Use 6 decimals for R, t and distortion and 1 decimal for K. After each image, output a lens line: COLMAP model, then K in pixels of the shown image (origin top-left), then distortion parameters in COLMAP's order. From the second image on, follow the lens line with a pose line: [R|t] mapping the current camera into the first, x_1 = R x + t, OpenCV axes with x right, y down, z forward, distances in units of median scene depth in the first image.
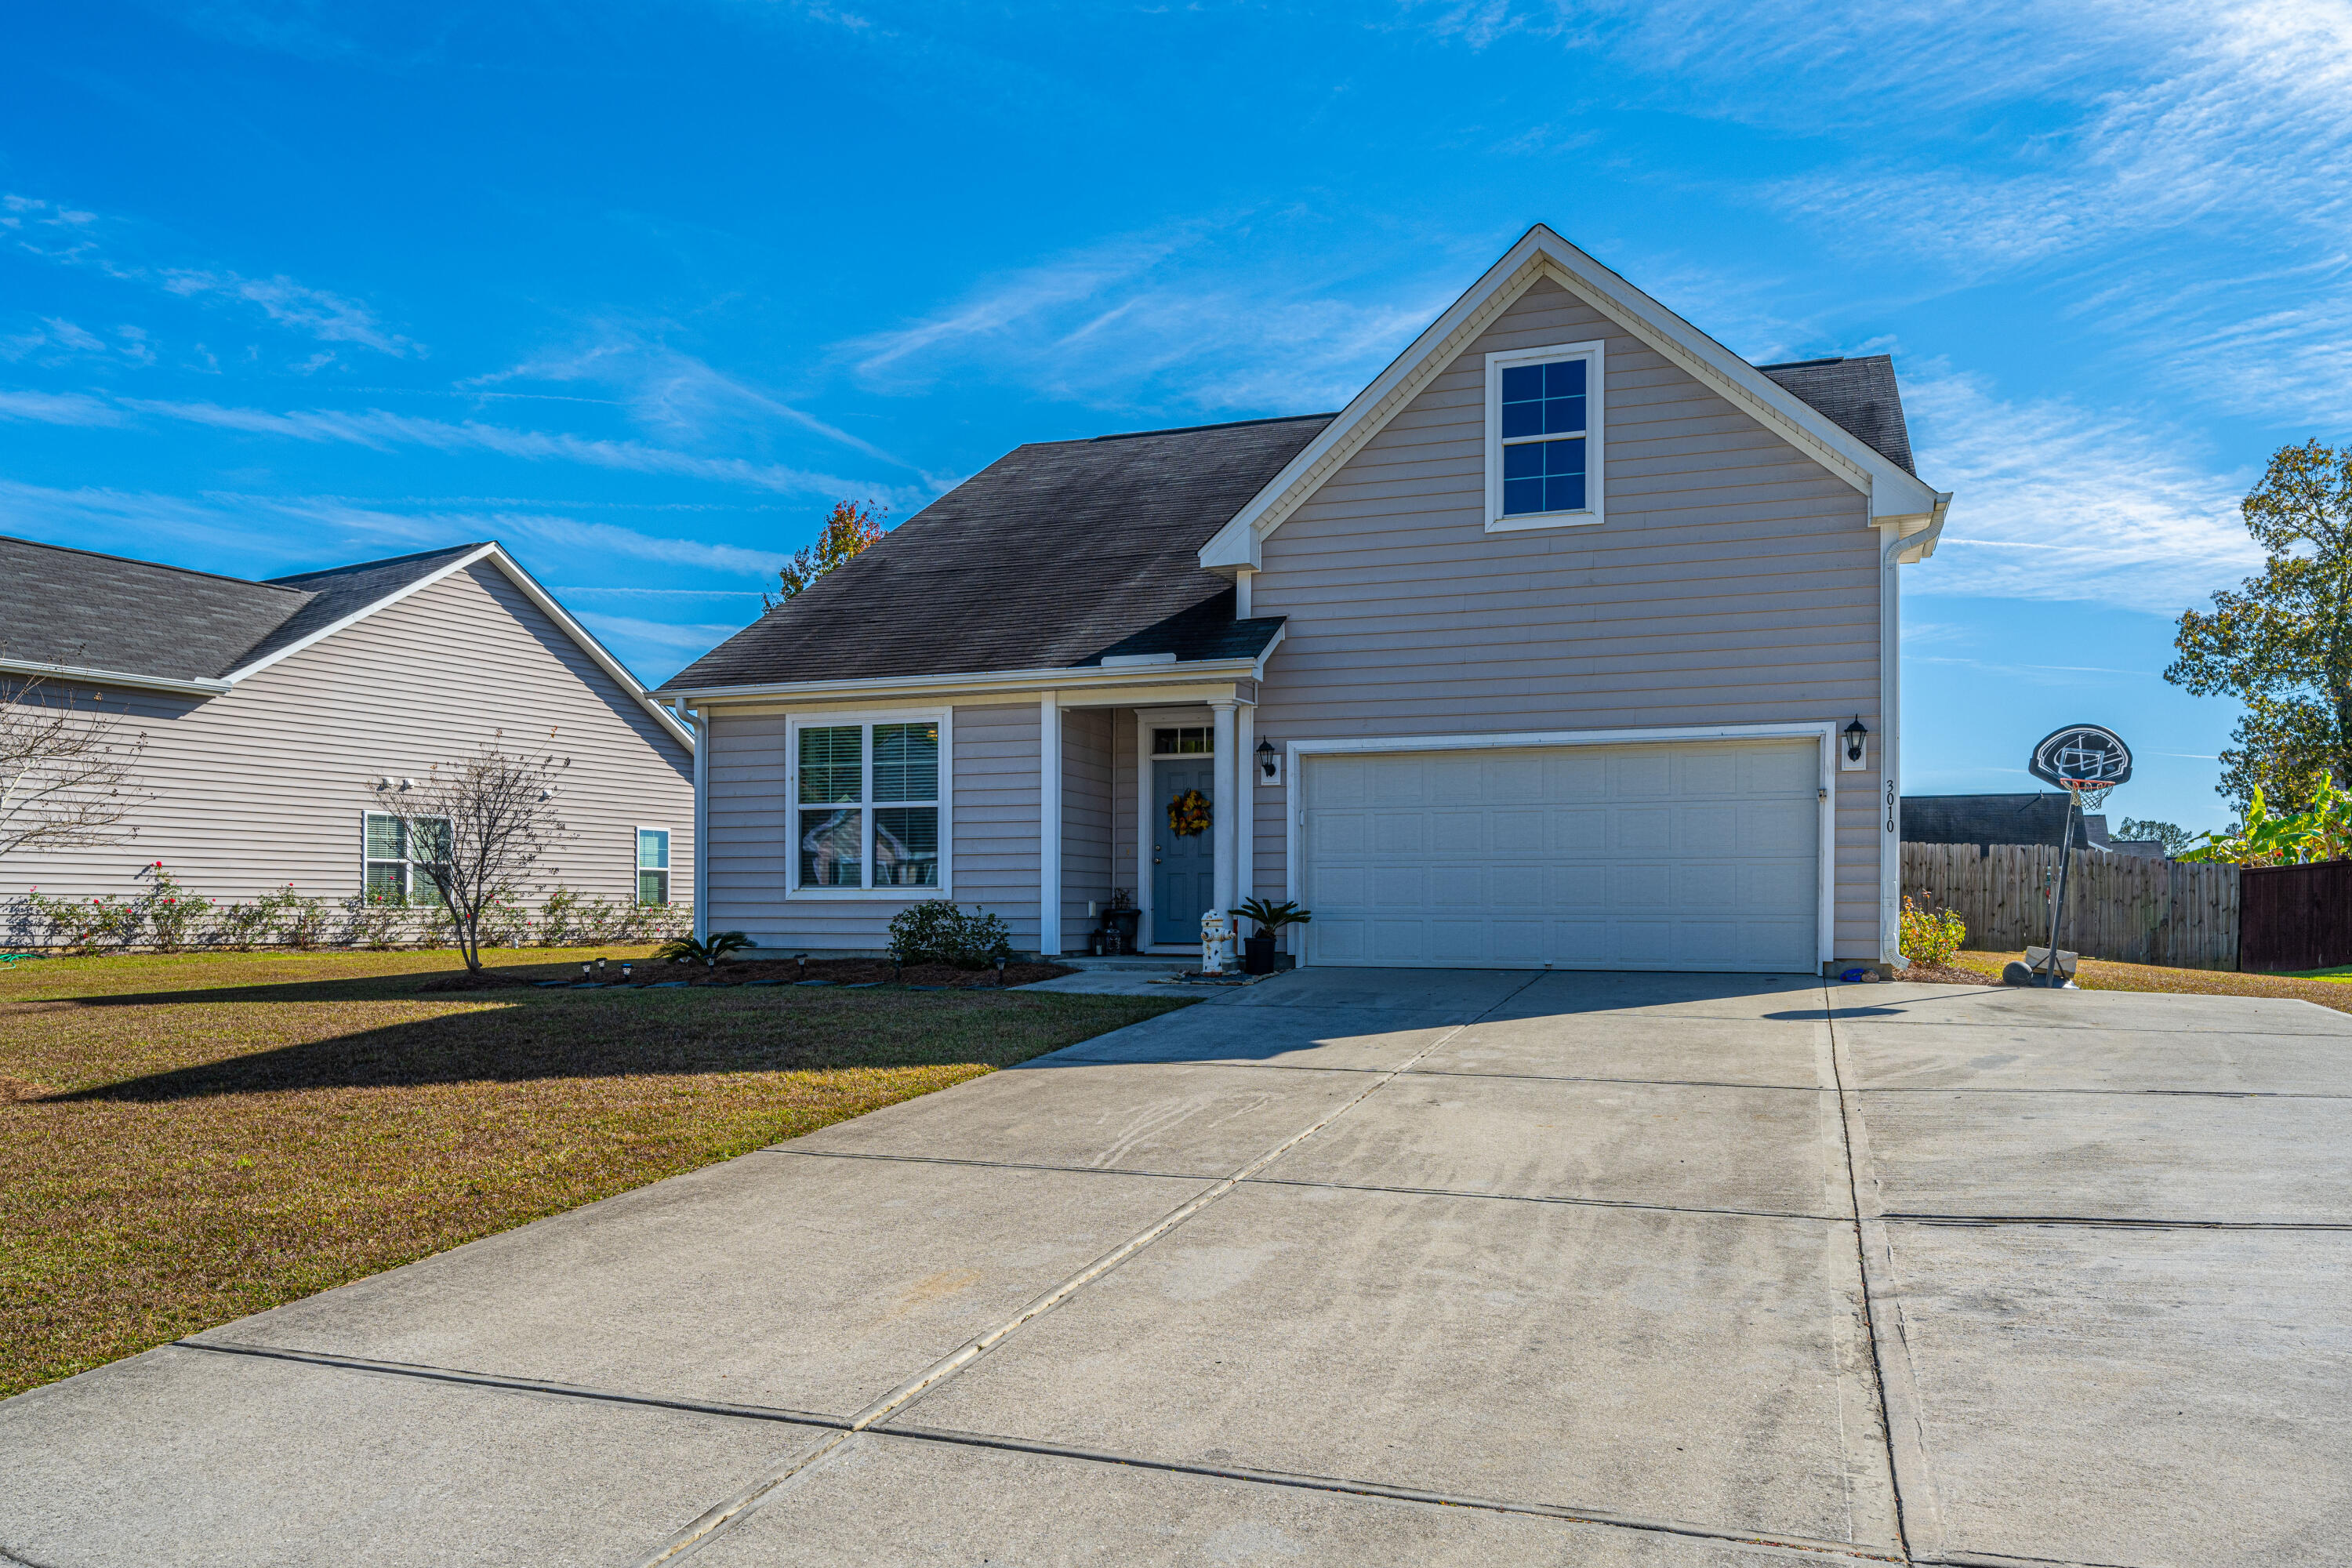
lens RADIAL K [[1640.3, 0, 1228.2], [0, 1640.3, 908.2], [0, 0, 1]] dist [-0.013081, 0.016482]
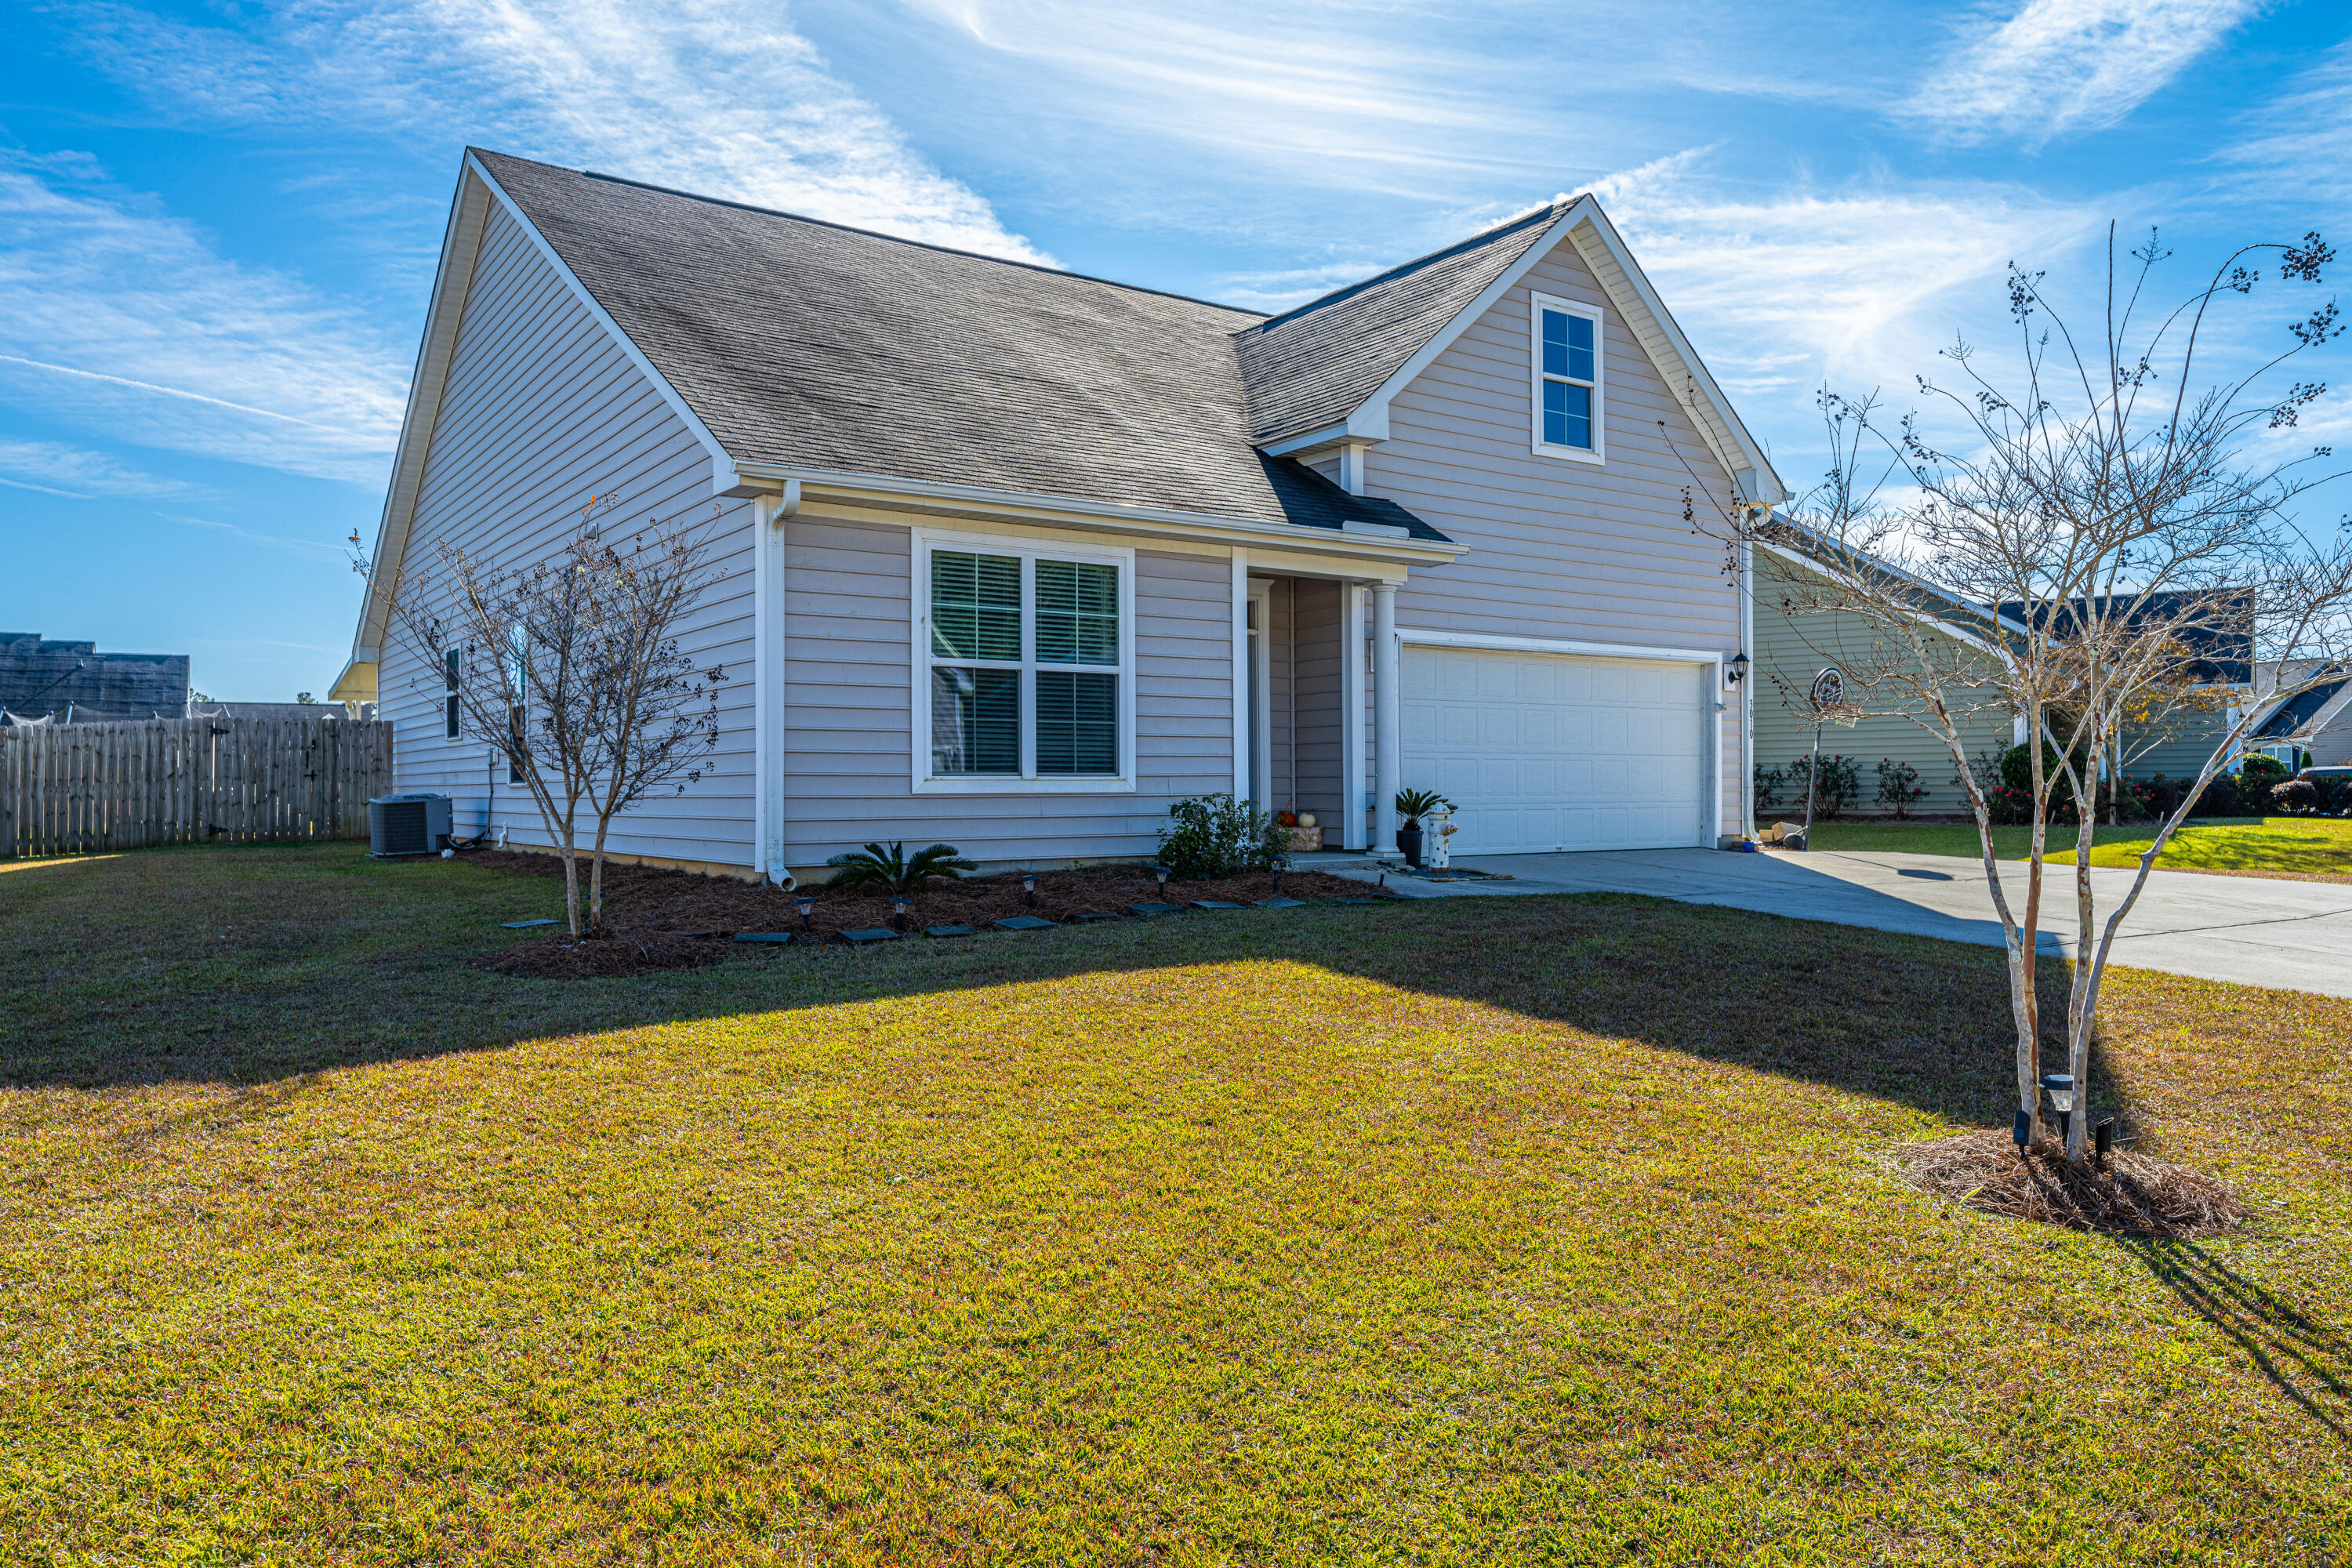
lens RADIAL K [[1640.3, 0, 1185.5], [0, 1640.3, 773.8], [0, 0, 1]] dist [-0.013081, 0.016482]
pose [[0.574058, 0.004534, 0.818802, -0.804316], [0.002610, 0.999969, -0.007367, -0.008070], [-0.818810, 0.006366, 0.574029, 0.522134]]
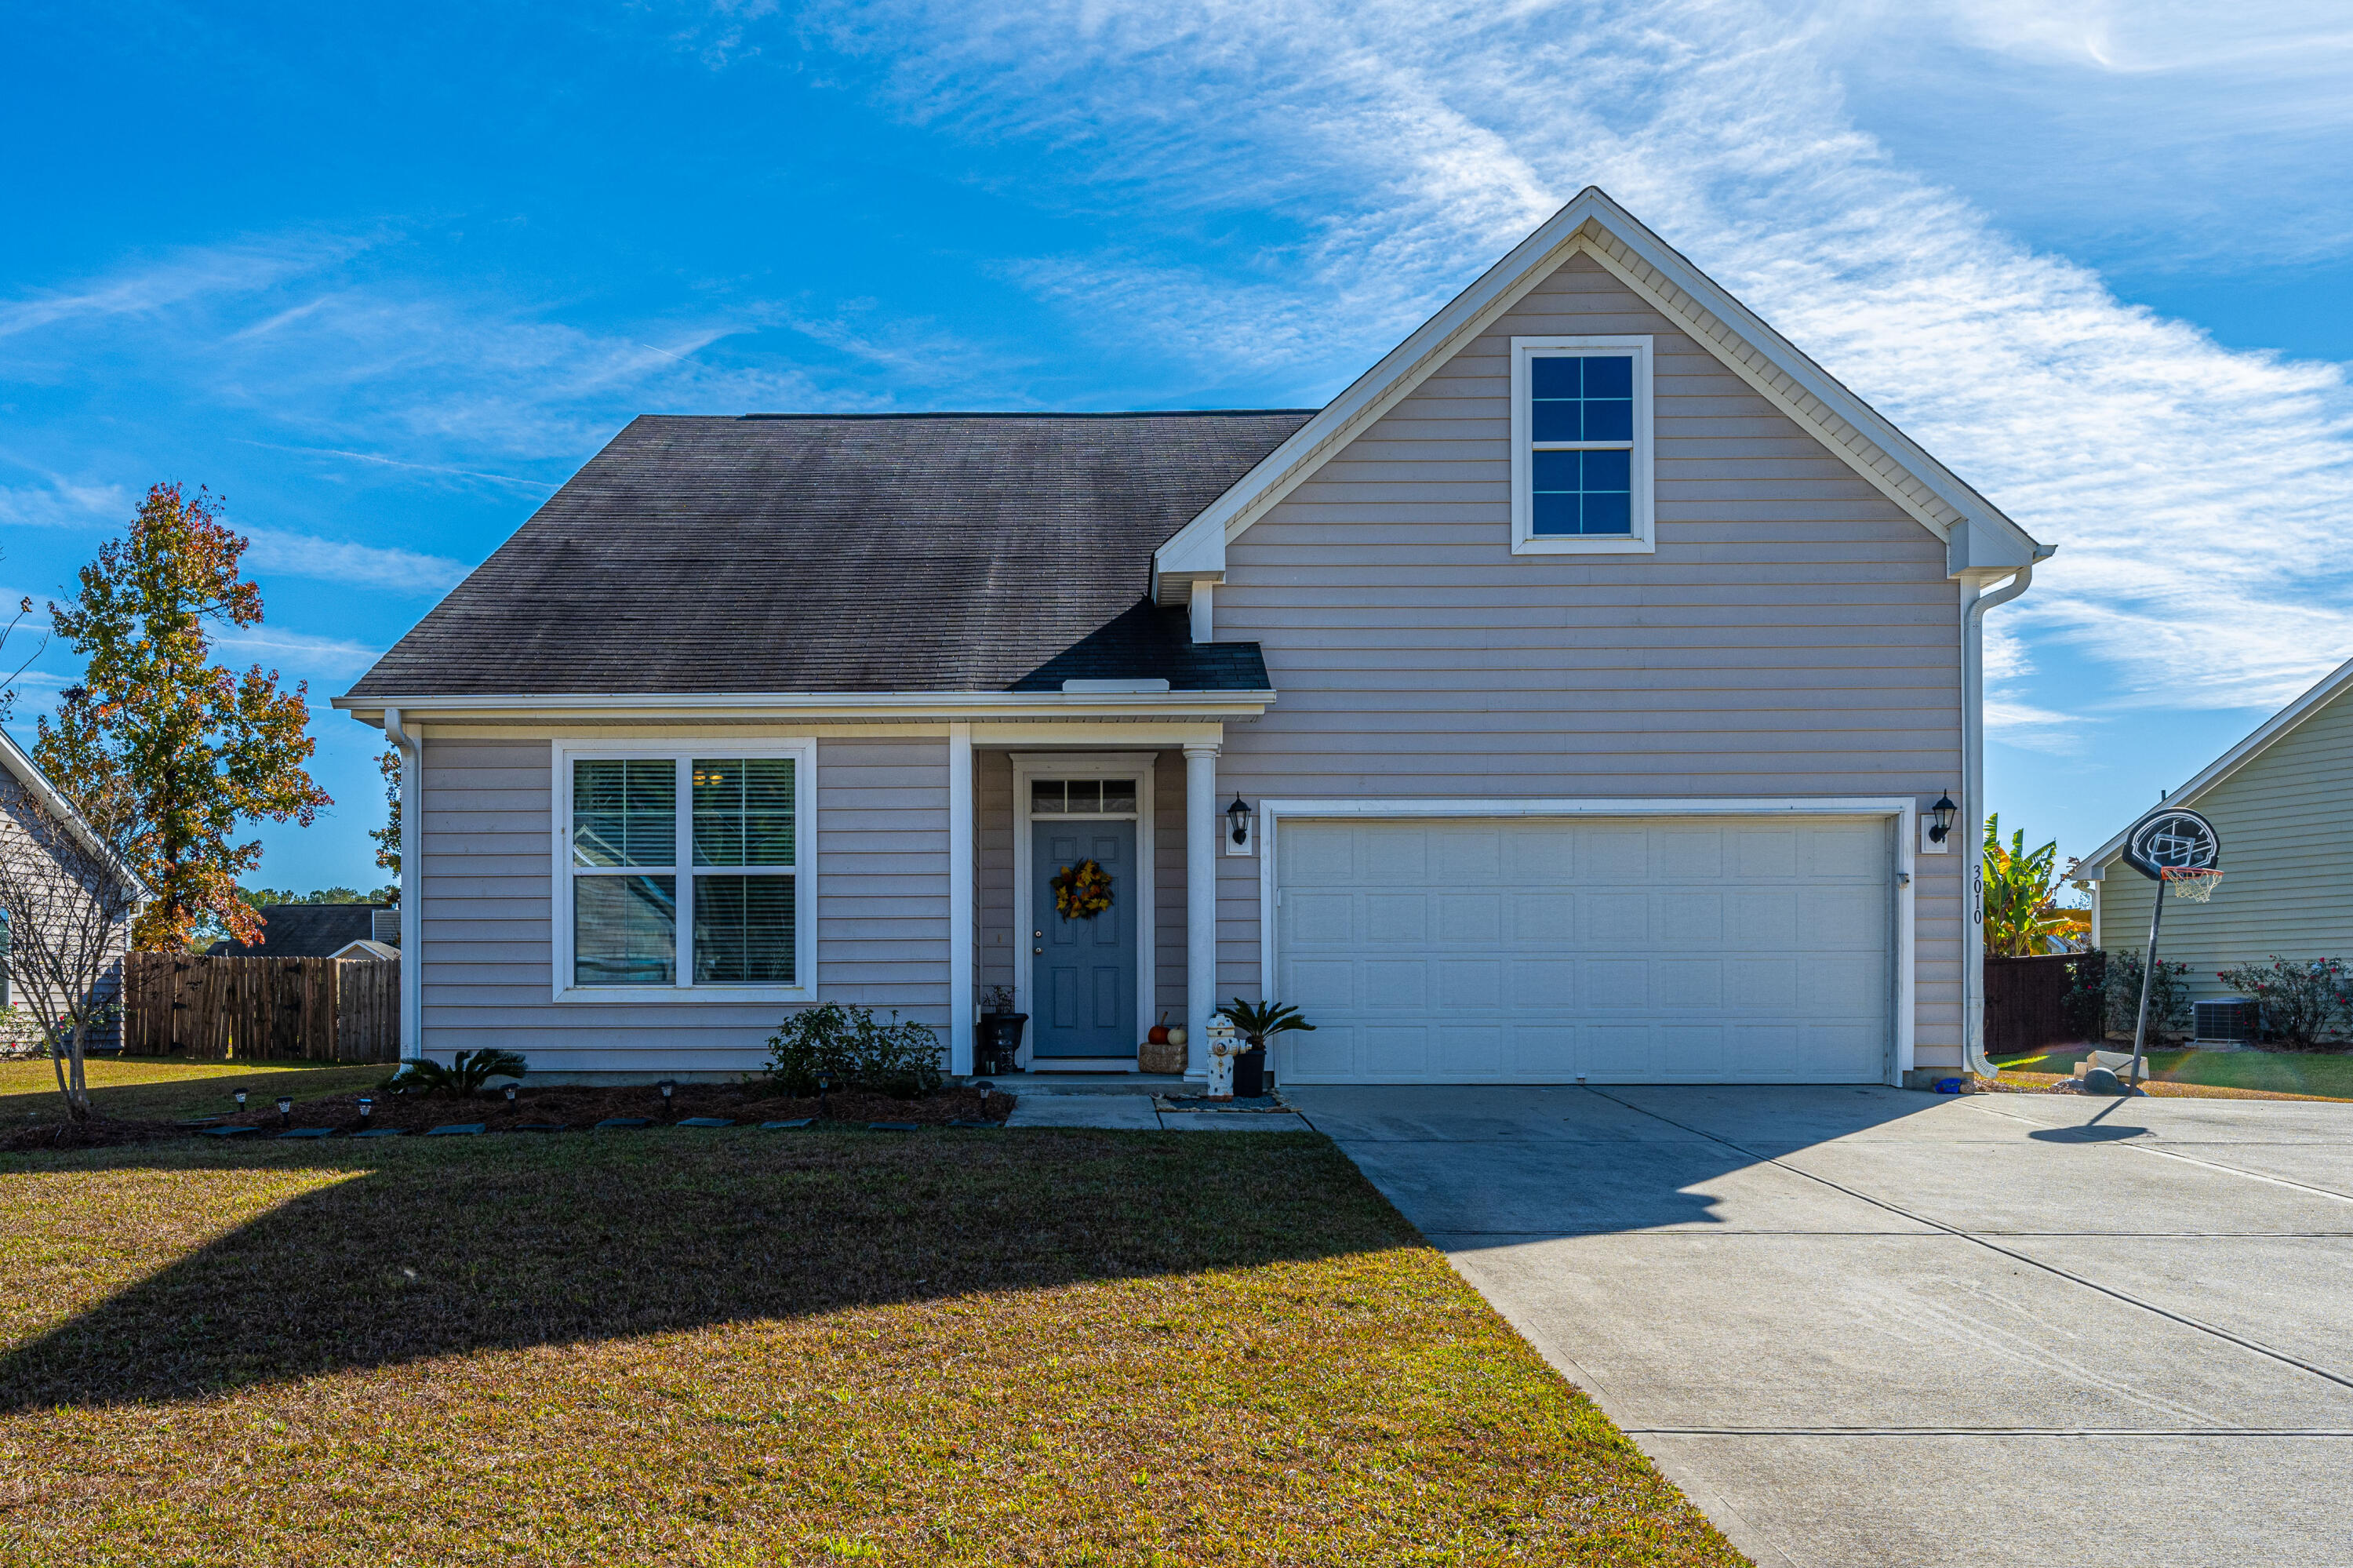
lens RADIAL K [[1774.7, 0, 1028.0], [0, 1774.7, 1003.0], [0, 0, 1]] dist [-0.011977, 0.012553]
pose [[0.947537, -0.002441, 0.319637, -0.331788], [0.002929, 0.999995, -0.001048, -0.003395], [-0.319633, 0.001929, 0.947540, 0.217504]]
